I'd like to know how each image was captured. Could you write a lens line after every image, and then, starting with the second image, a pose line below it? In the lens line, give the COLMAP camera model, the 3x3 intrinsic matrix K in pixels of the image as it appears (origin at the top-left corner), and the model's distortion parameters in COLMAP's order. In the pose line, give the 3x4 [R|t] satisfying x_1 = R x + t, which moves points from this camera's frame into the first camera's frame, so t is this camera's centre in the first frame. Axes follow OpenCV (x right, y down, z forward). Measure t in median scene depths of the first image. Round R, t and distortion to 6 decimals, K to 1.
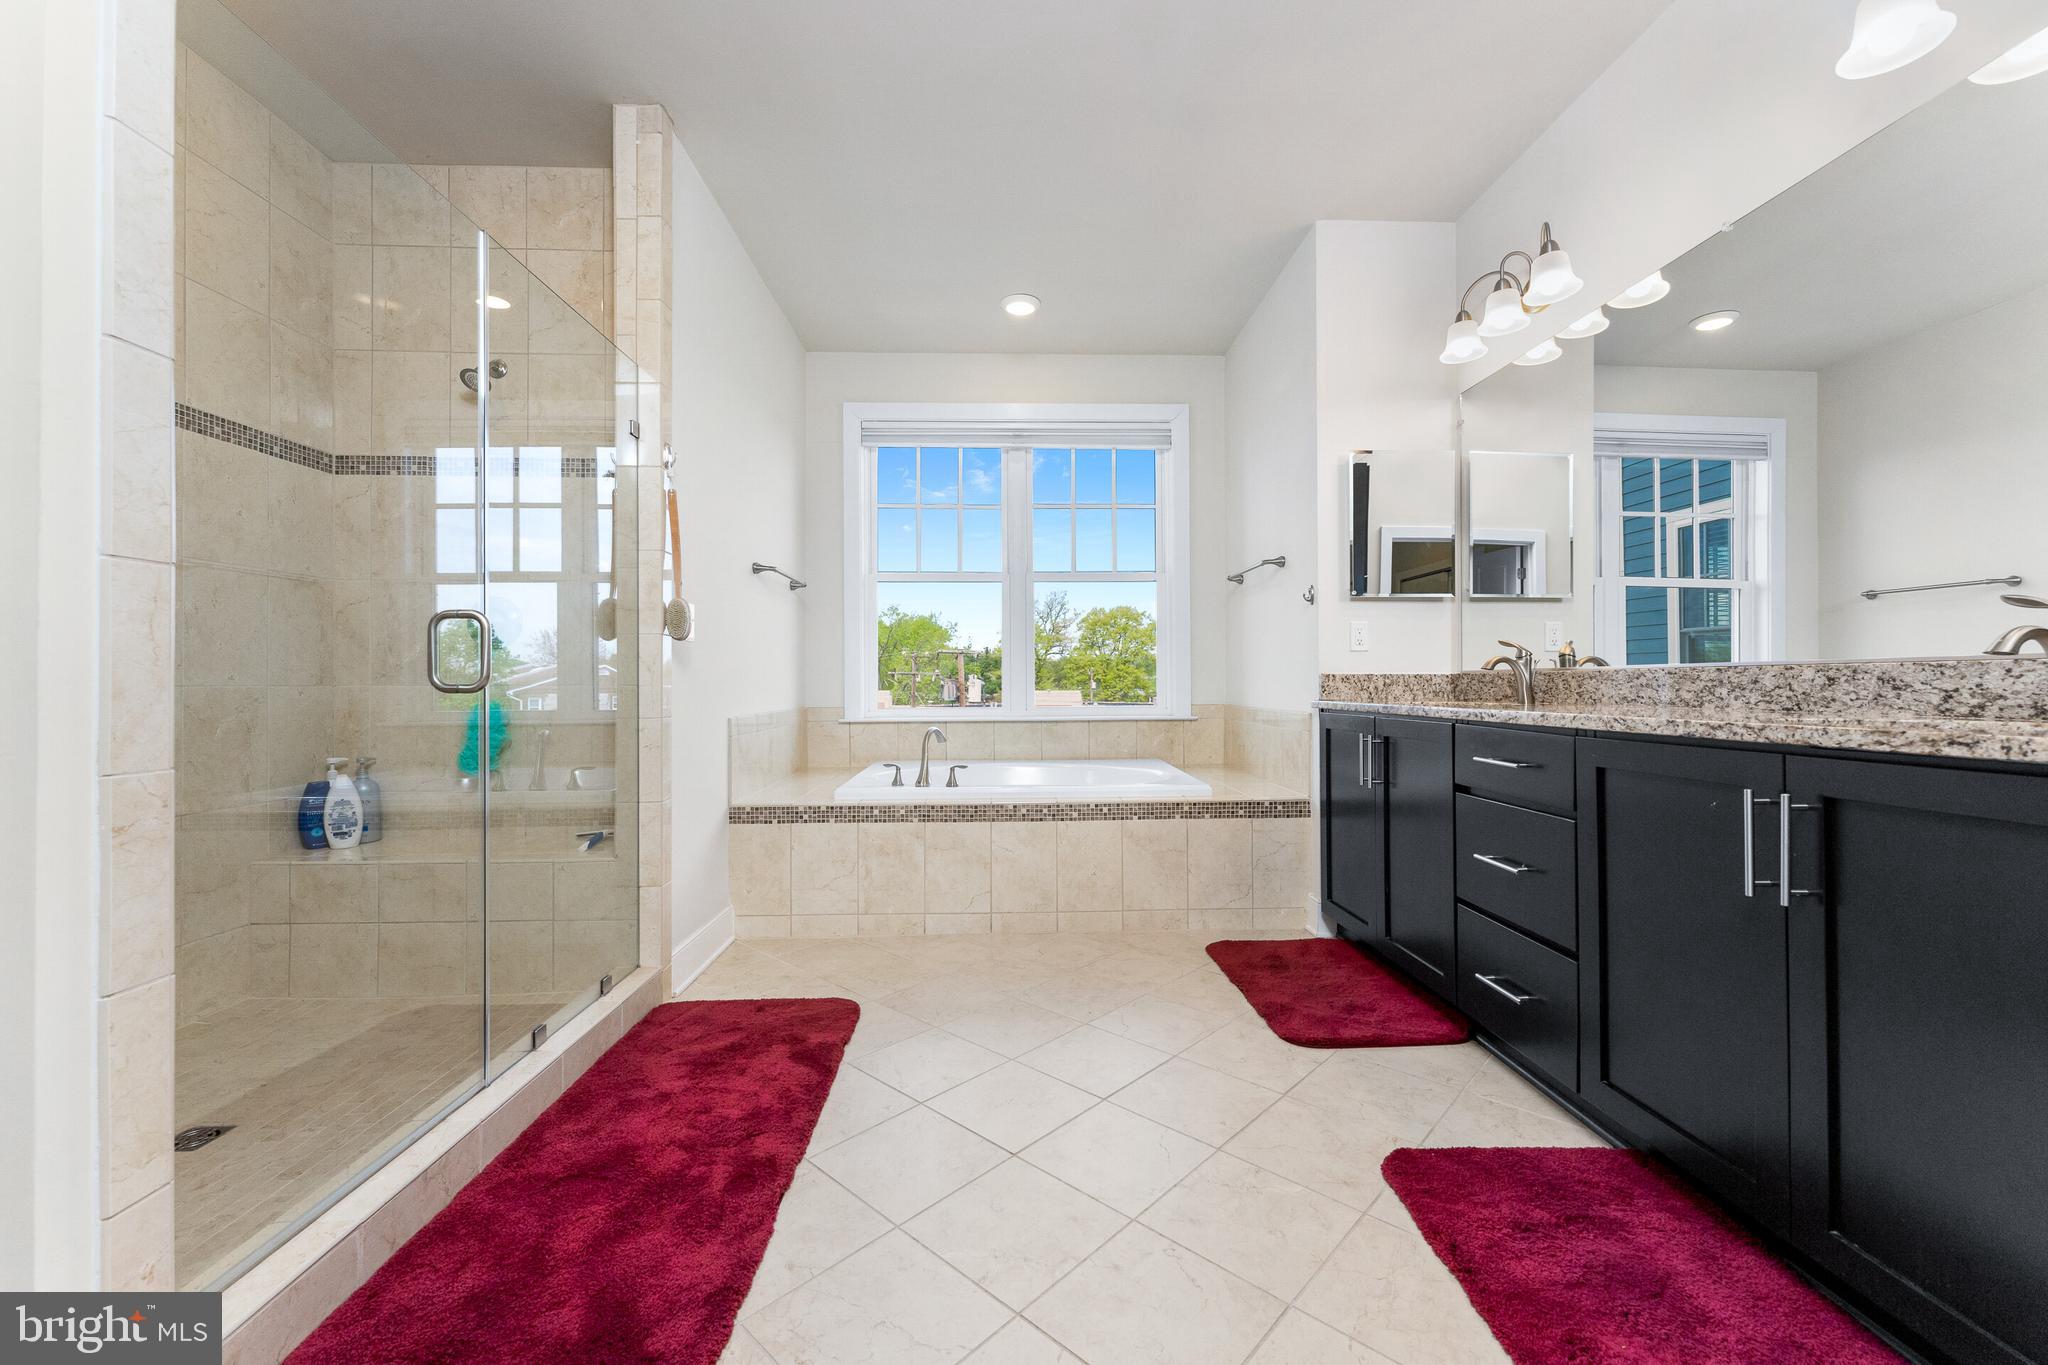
lens RADIAL K [[823.3, 0, 1018.2], [0, 823.3, 683.2], [0, 0, 1]] dist [0.006879, -0.000691]
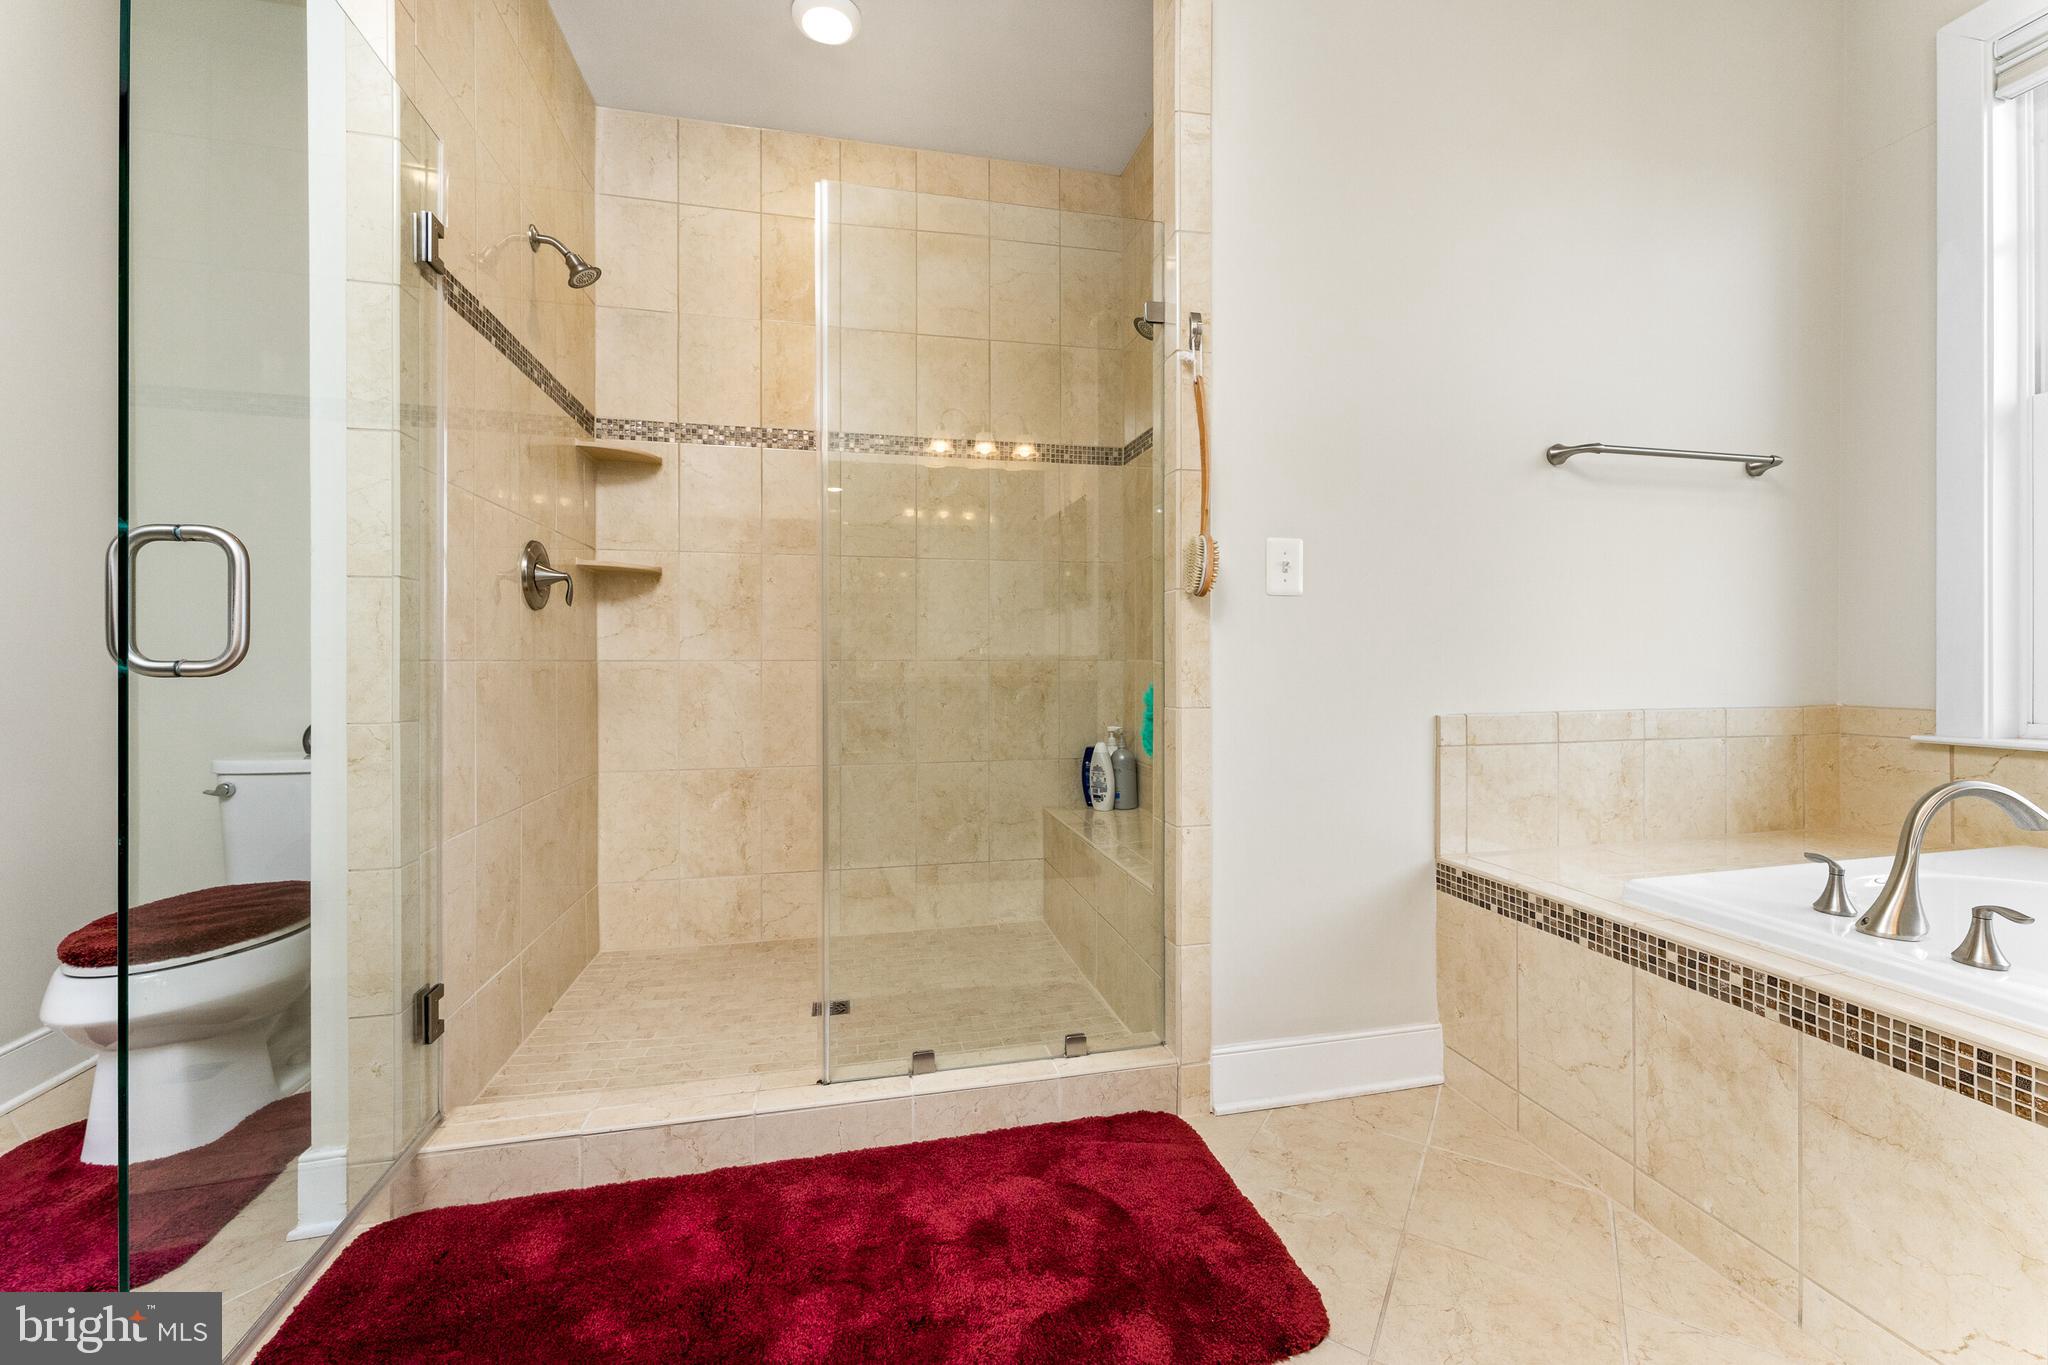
lens RADIAL K [[823.3, 0, 1021.7], [0, 823.3, 660.8], [0, 0, 1]] dist [0.006879, -0.000691]
pose [[0.201720, 0.006154, -0.979424, 0.184128], [0.002337, 0.999974, 0.006764, -0.002931], [0.979440, -0.003653, 0.201701, 0.577355]]
